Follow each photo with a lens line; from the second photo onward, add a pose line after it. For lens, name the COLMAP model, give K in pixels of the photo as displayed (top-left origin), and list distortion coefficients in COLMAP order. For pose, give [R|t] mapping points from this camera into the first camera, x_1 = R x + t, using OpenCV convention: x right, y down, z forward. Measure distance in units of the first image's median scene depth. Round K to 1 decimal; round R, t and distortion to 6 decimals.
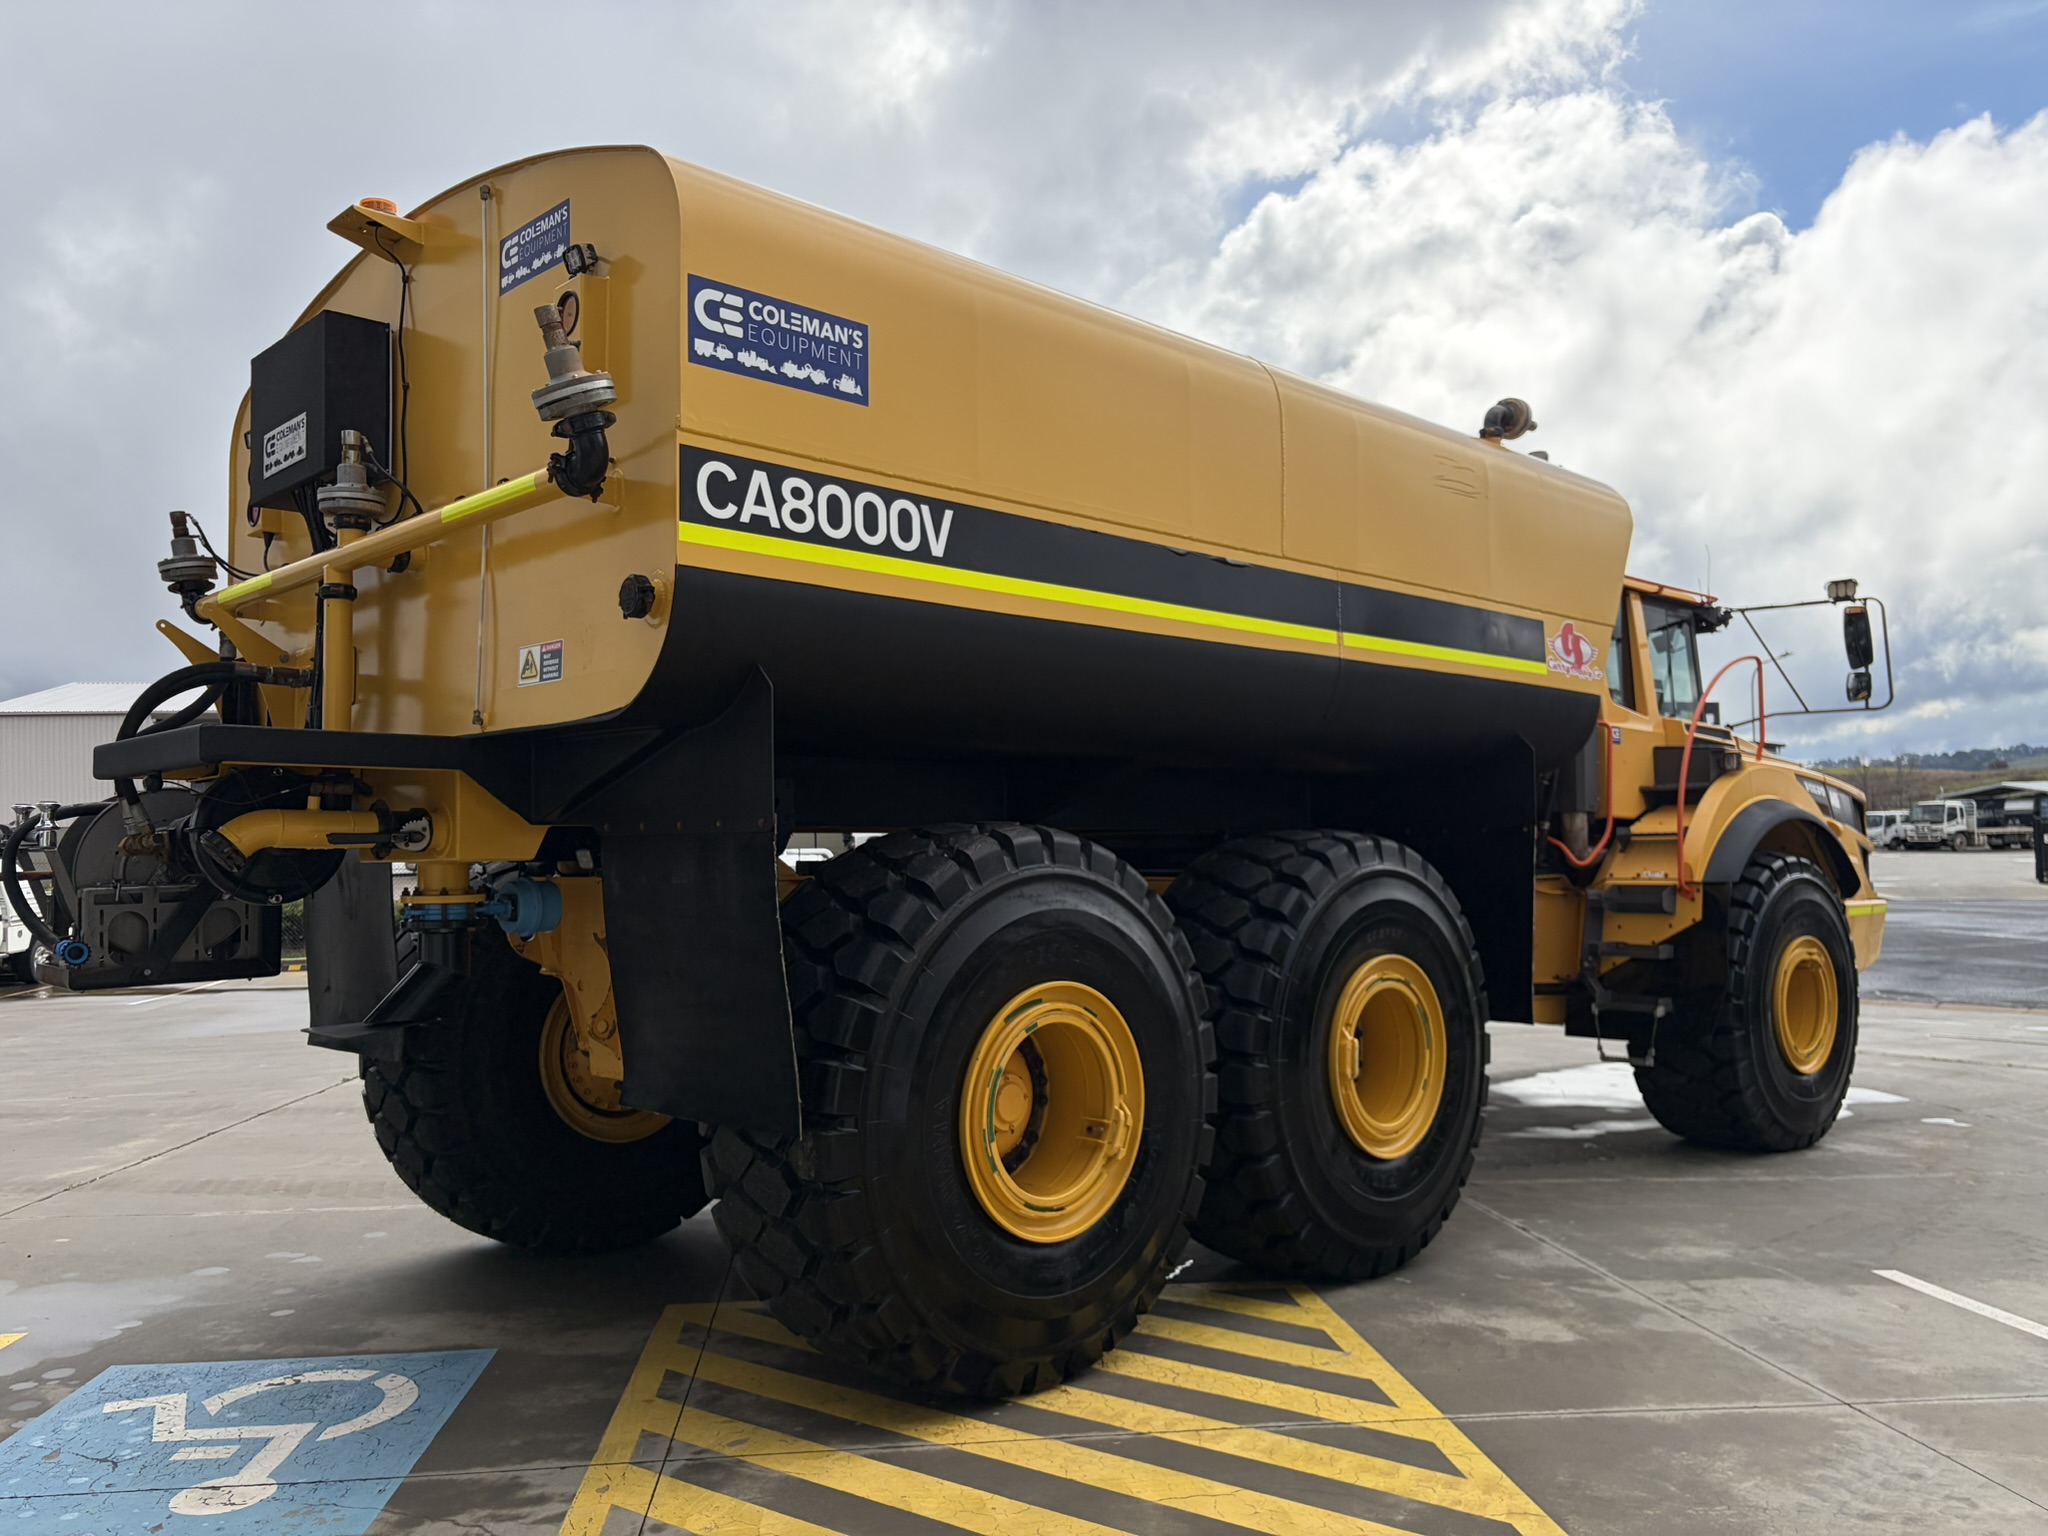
lens RADIAL K [[1556.1, 0, 1023.1], [0, 1556.1, 774.3], [0, 0, 1]] dist [0.052816, -0.067528]
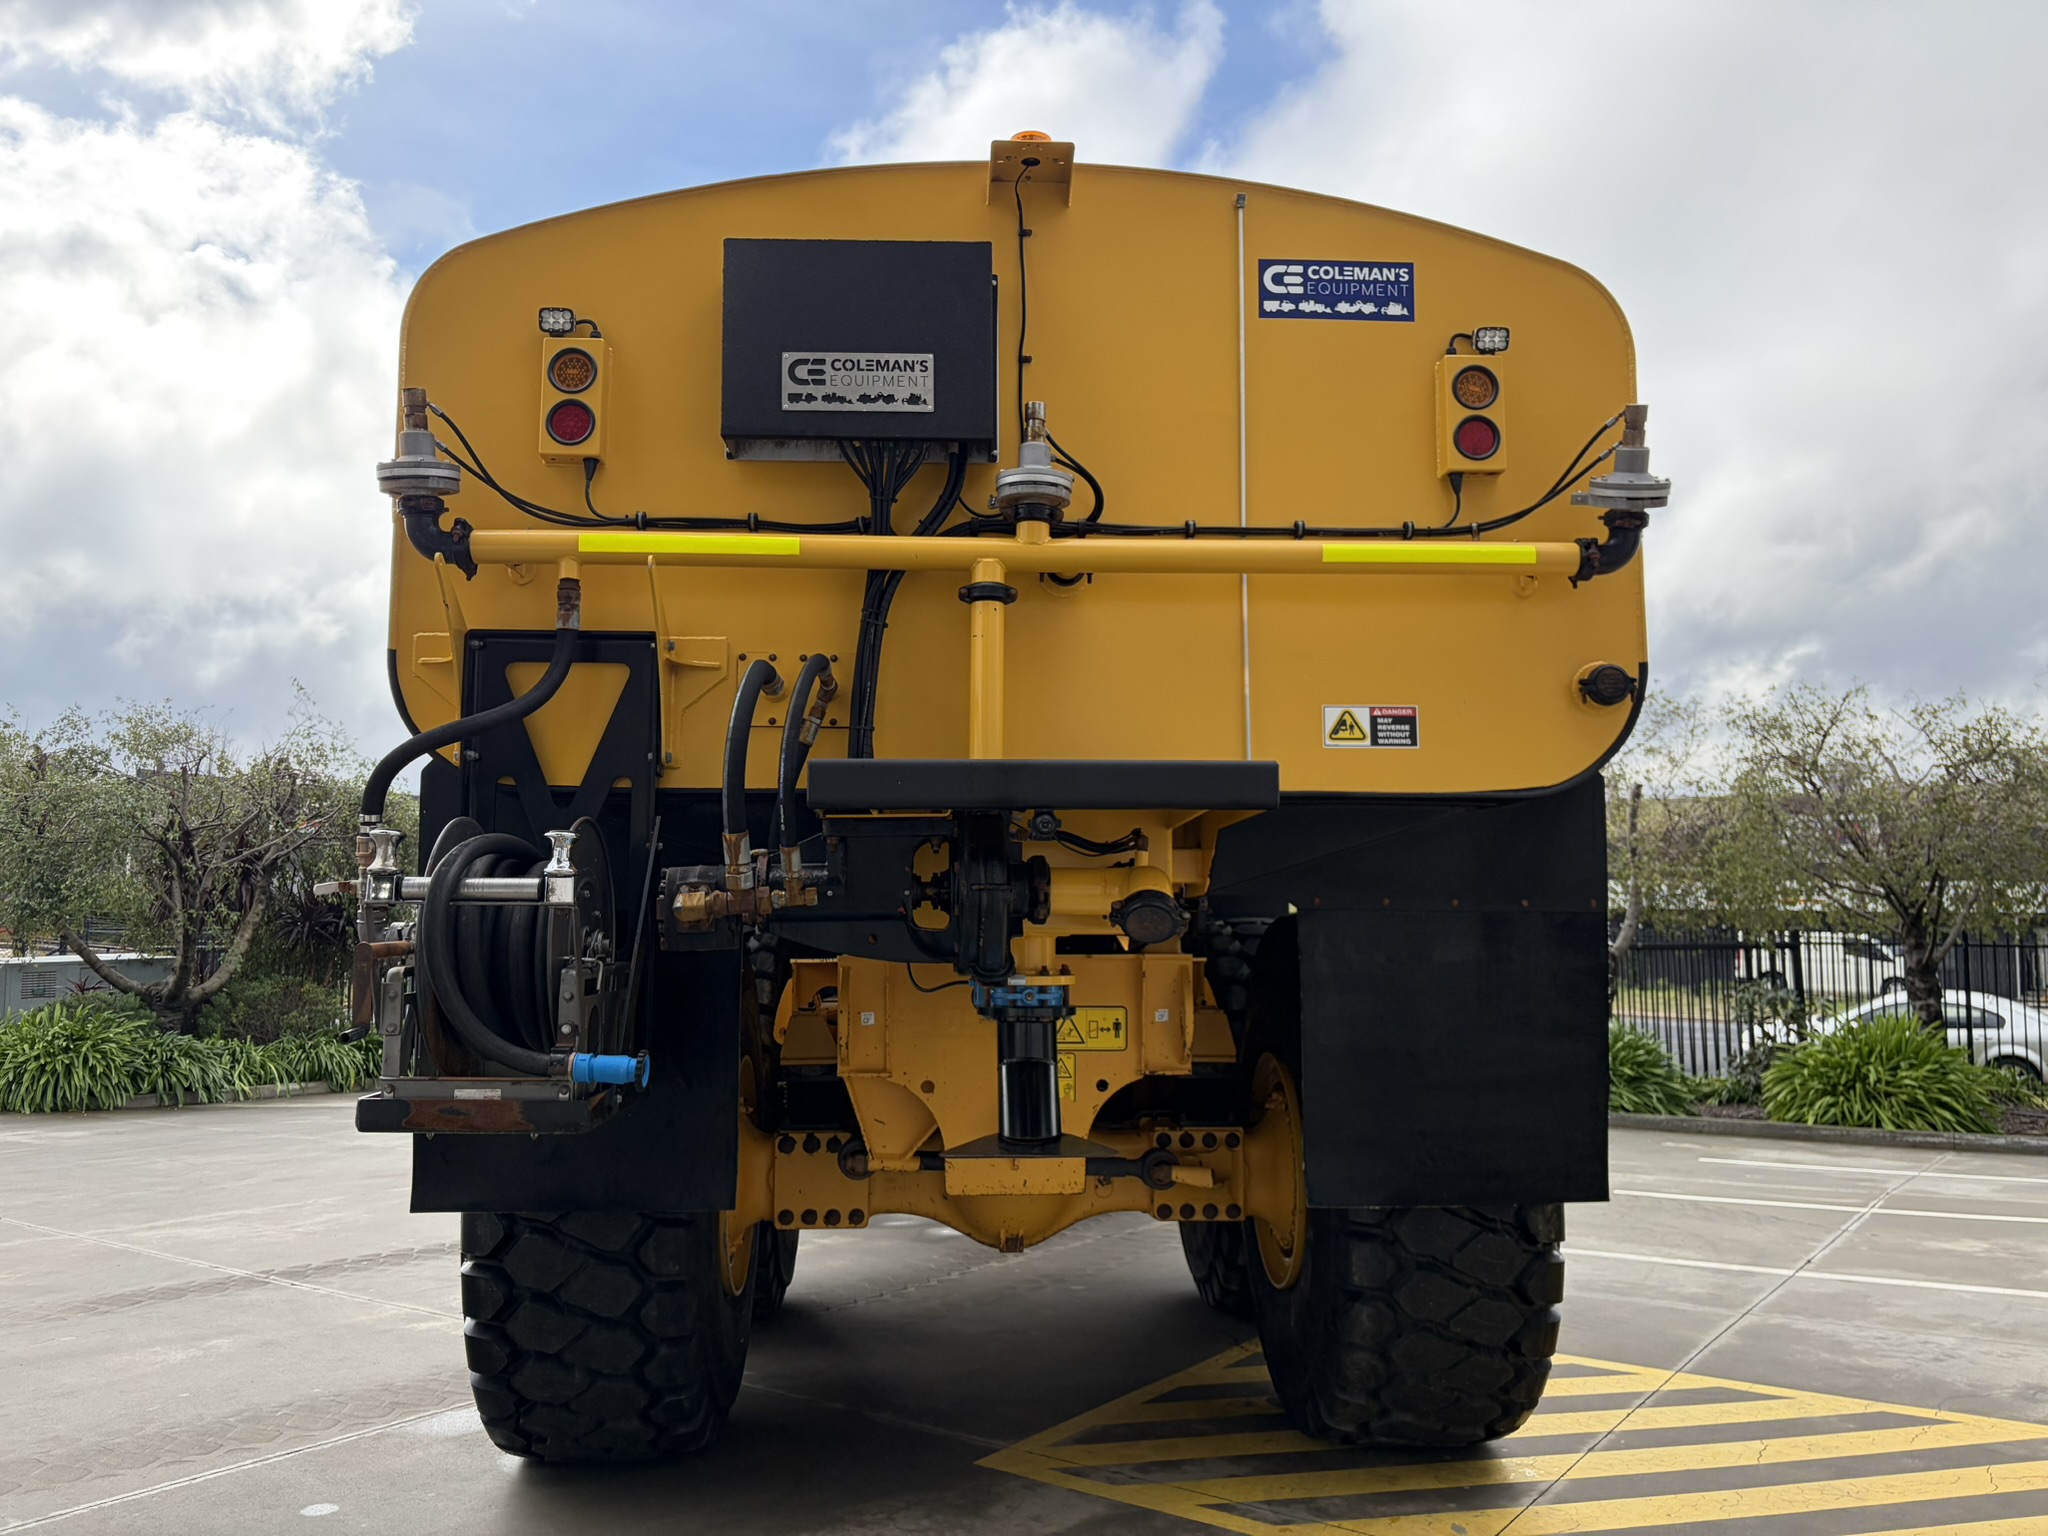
lens RADIAL K [[1589.4, 0, 1024.0], [0, 1589.4, 768.0], [0, 0, 1]] dist [0.047030, 0.005260]
pose [[0.662889, 0.091024, 0.743164, -1.008099], [-0.047515, 0.995696, -0.079572, 0.035495], [-0.747208, 0.017436, 0.664361, 0.446689]]
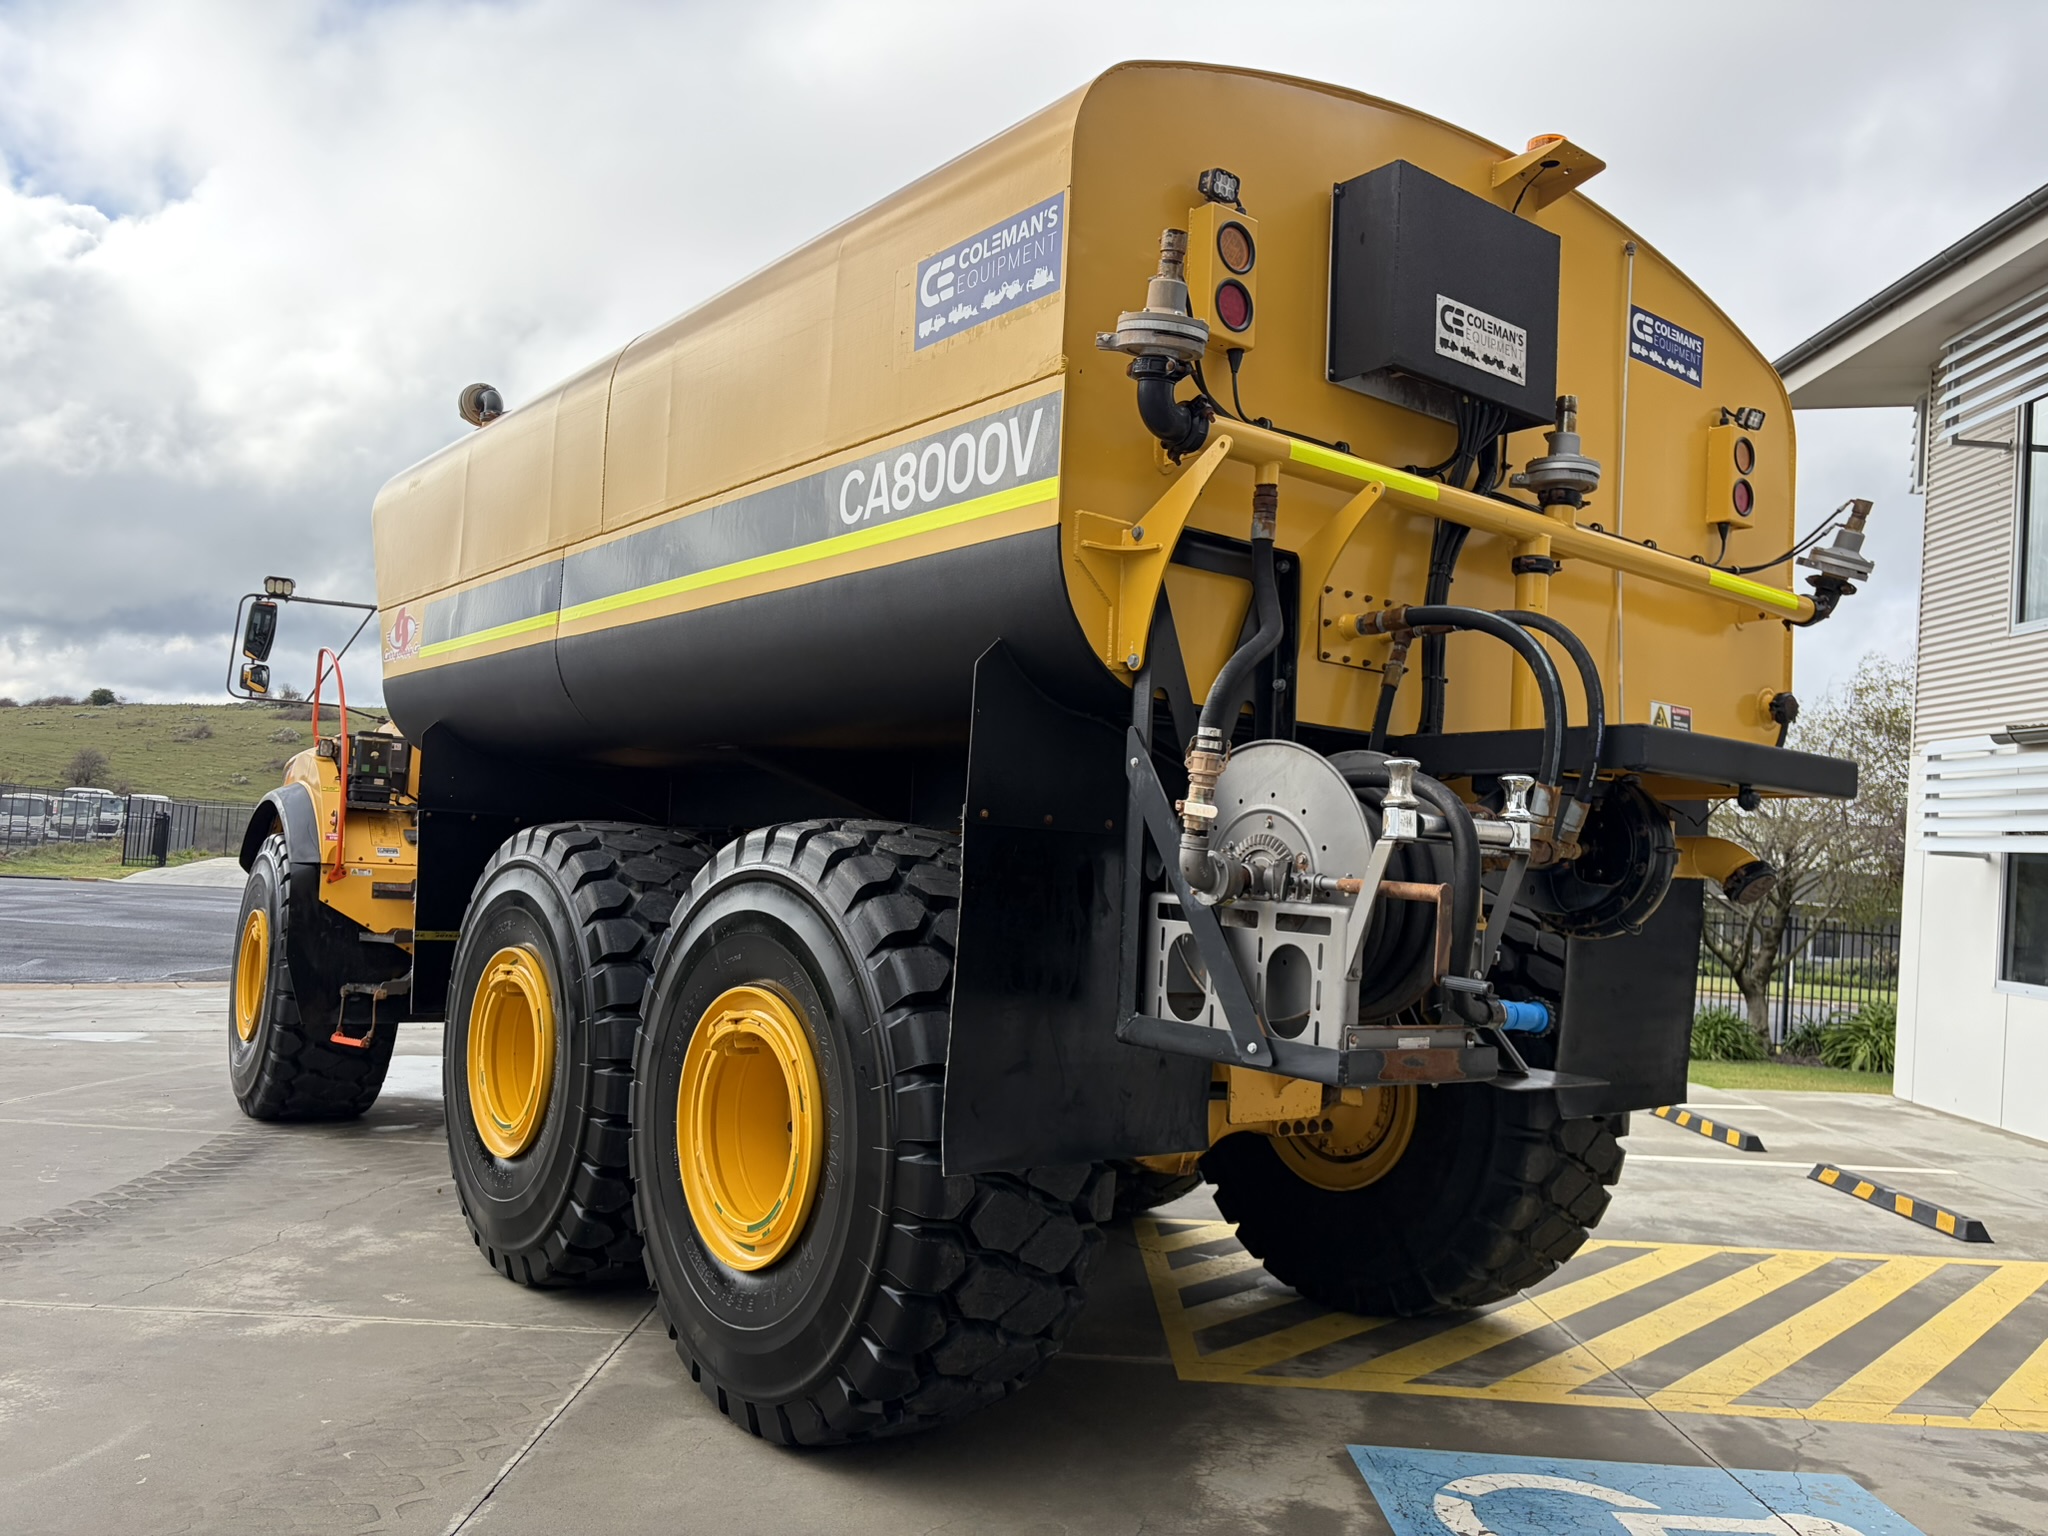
lens RADIAL K [[1555.1, 0, 1017.7], [0, 1555.1, 770.4], [0, 0, 1]] dist [0.044930, -0.052010]
pose [[0.107176, 0.084210, 0.990667, -1.285033], [-0.102701, 0.992014, -0.073214, 0.083448], [-0.988922, -0.093896, 0.114968, 1.158173]]
